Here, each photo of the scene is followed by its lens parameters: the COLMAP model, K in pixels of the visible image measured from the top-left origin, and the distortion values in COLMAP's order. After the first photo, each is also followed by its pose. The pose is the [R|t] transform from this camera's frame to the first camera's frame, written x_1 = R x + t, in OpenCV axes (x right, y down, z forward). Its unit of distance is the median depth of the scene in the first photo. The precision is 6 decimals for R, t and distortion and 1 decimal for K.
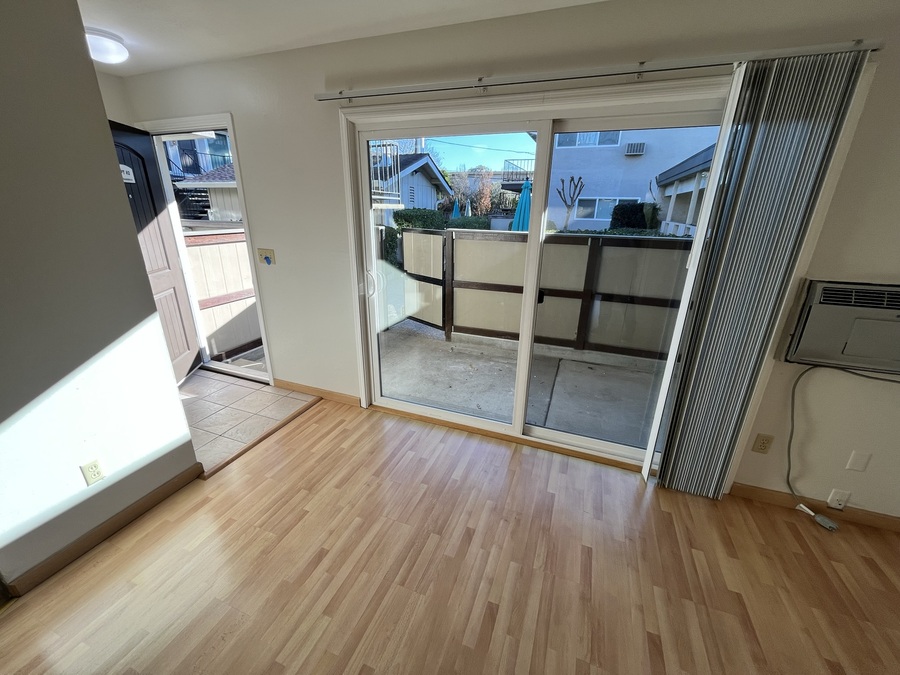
lens RADIAL K [[361.8, 0, 452.3], [0, 361.8, 336.9], [0, 0, 1]] dist [-0.000067, -0.000284]
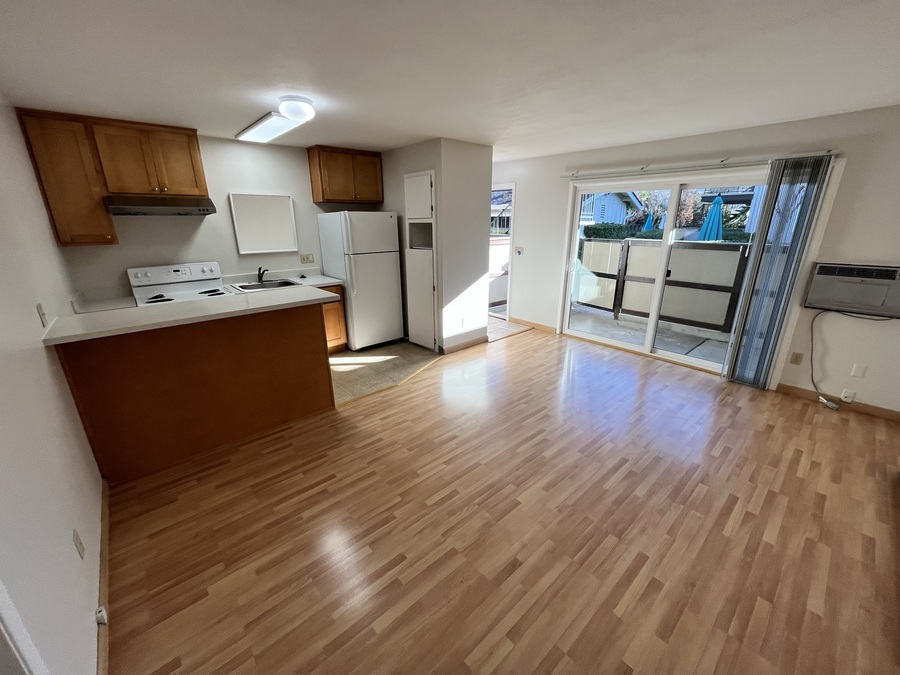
lens RADIAL K [[361.8, 0, 452.3], [0, 361.8, 336.9], [0, 0, 1]] dist [-0.000067, -0.000284]
pose [[0.887738, 0.124958, -0.443065, 0.099833], [-0.139599, 0.990208, -0.000435, 0.296344], [0.438673, 0.062238, 0.896489, -0.908588]]
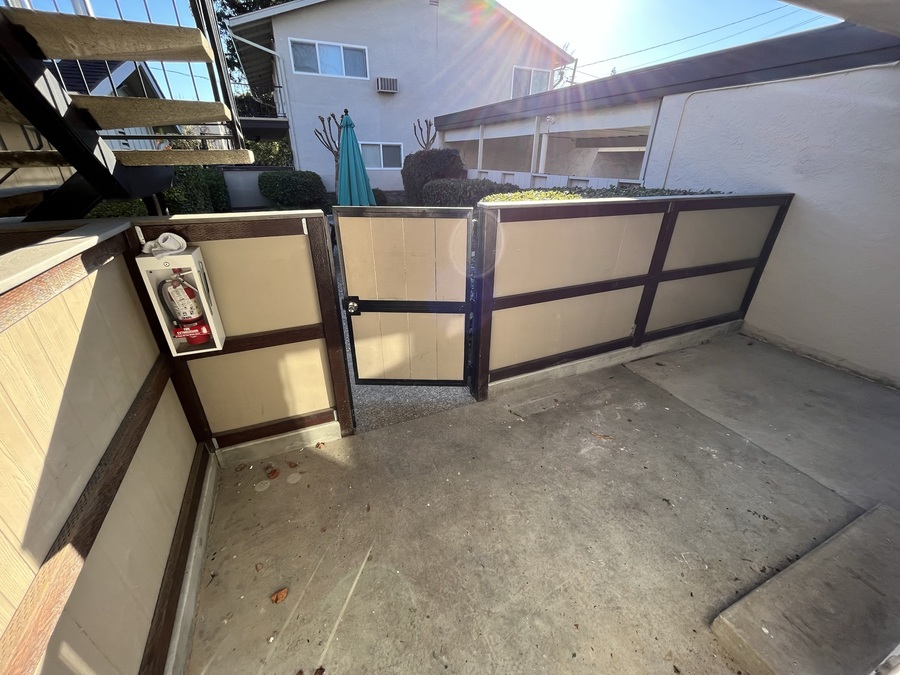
lens RADIAL K [[360.0, 0, 453.6], [0, 360.0, 335.4], [0, 0, 1]] dist [-0.000334, -0.000048]
pose [[0.704323, -0.315396, 0.635967, -0.681261], [0.234191, 0.948960, 0.211256, -0.397080], [-0.670136, 0.000146, 0.742238, 1.093844]]
